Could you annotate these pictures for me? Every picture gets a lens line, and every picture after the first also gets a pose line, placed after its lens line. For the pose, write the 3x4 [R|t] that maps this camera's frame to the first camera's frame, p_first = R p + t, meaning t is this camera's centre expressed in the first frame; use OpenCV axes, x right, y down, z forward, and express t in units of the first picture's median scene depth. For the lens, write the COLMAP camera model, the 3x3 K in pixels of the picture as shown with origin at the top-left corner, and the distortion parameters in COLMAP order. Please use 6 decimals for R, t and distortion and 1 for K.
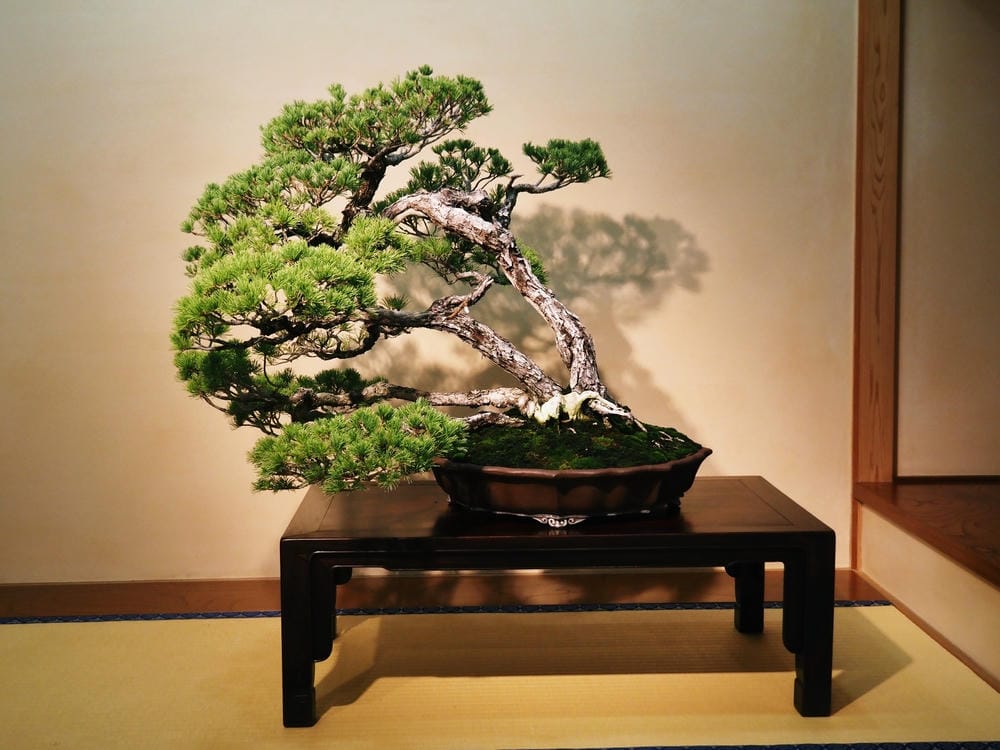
lens RADIAL K [[1286.1, 0, 500.3], [0, 1286.1, 371.7], [0, 0, 1]] dist [0.036435, 0.000000]
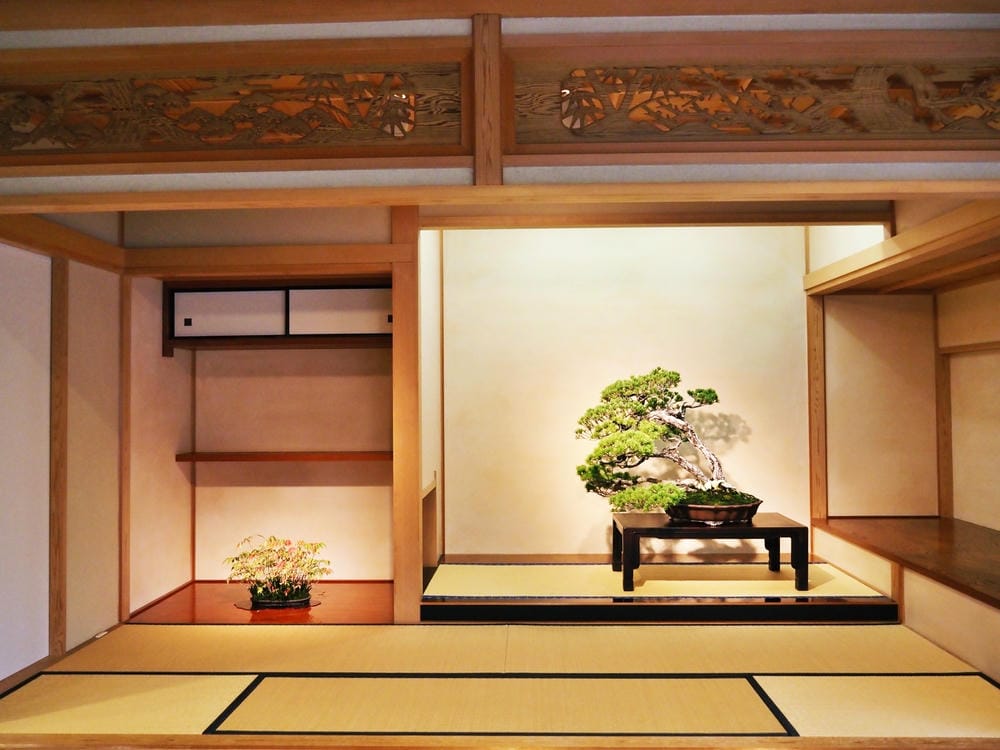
lens RADIAL K [[880.7, 0, 498.7], [0, 880.7, 375.2], [0, 0, 1]] dist [-0.041013, 0.021076]
pose [[0.998259, 0.001131, -0.058972, -0.297829], [-0.007924, 0.993325, -0.115075, 0.011596], [0.058448, 0.115342, 0.991605, -0.970367]]
